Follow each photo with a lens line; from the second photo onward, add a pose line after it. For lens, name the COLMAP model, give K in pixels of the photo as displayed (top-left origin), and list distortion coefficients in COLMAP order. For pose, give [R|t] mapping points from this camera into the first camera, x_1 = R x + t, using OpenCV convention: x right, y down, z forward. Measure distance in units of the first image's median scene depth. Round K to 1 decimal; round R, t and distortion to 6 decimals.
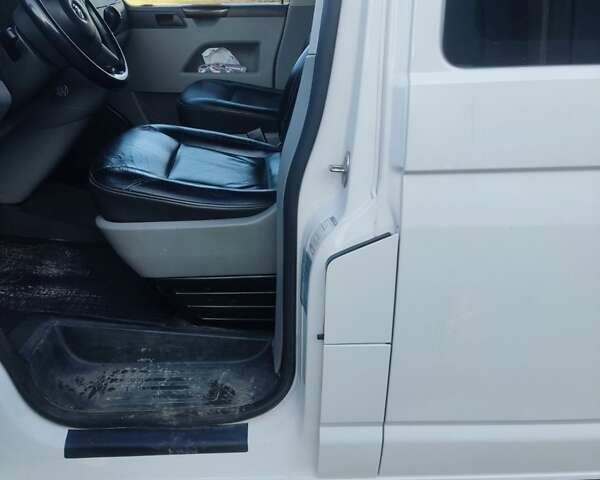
lens RADIAL K [[593.4, 0, 300.0], [0, 593.4, 240.0], [0, 0, 1]] dist [0.066235, -0.022585]
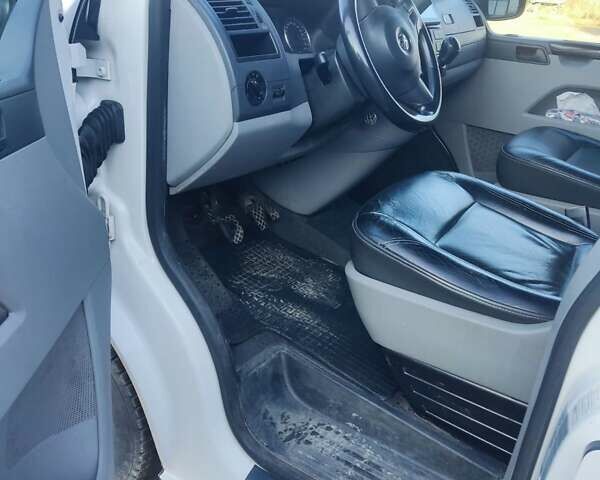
lens RADIAL K [[593.4, 0, 300.0], [0, 593.4, 240.0], [0, 0, 1]] dist [0.066235, -0.022585]
pose [[0.819852, 0.294051, -0.491301, 0.033325], [-0.305378, 0.950388, 0.059225, -0.092877], [0.484342, 0.101477, 0.868974, 0.155880]]
